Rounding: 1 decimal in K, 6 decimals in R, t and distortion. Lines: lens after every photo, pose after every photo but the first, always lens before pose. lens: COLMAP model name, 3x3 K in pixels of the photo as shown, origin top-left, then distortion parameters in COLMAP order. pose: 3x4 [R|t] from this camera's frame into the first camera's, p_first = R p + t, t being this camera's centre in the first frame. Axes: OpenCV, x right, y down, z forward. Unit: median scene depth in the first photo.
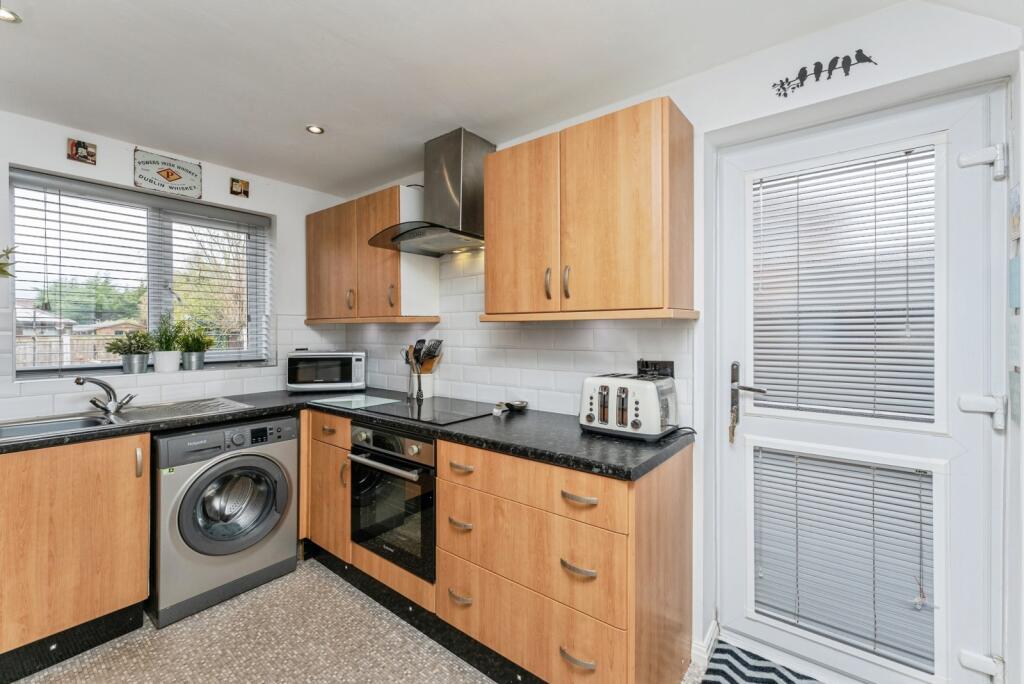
lens RADIAL K [[419.4, 0, 510.8], [0, 419.4, 333.7], [0, 0, 1]] dist [-0.000867, 0.000061]
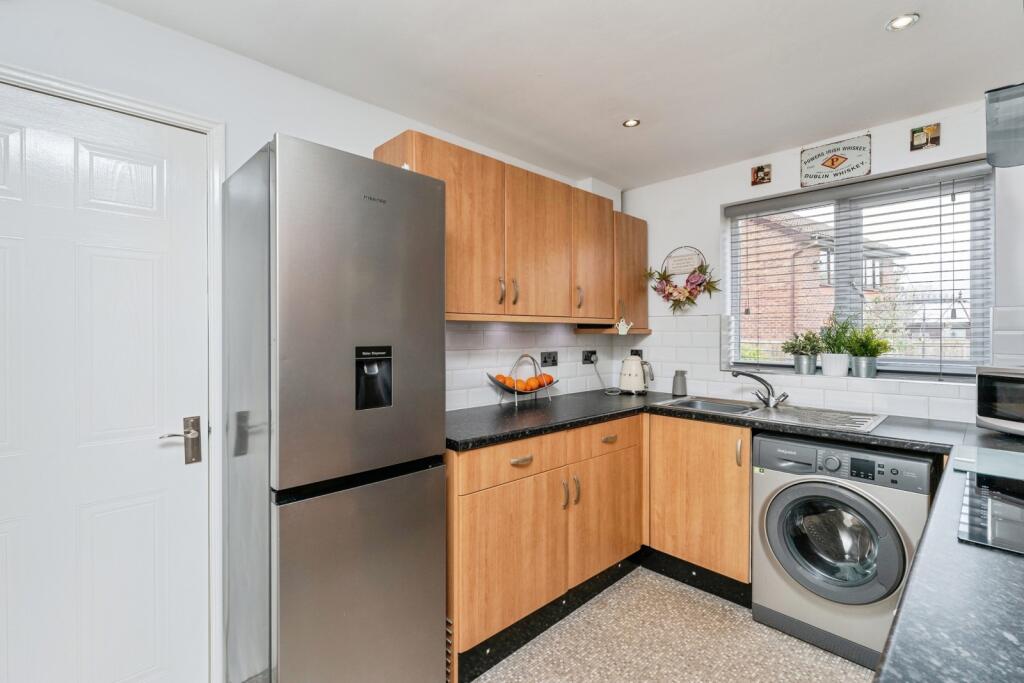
lens RADIAL K [[467.7, 0, 510.4], [0, 467.7, 336.4], [0, 0, 1]] dist [0.002313, 0.000204]
pose [[-0.130996, 0.011484, -0.991316, 0.312667], [-0.006763, 0.999899, 0.012477, -0.004746], [0.991360, 0.008338, -0.130905, 0.454925]]
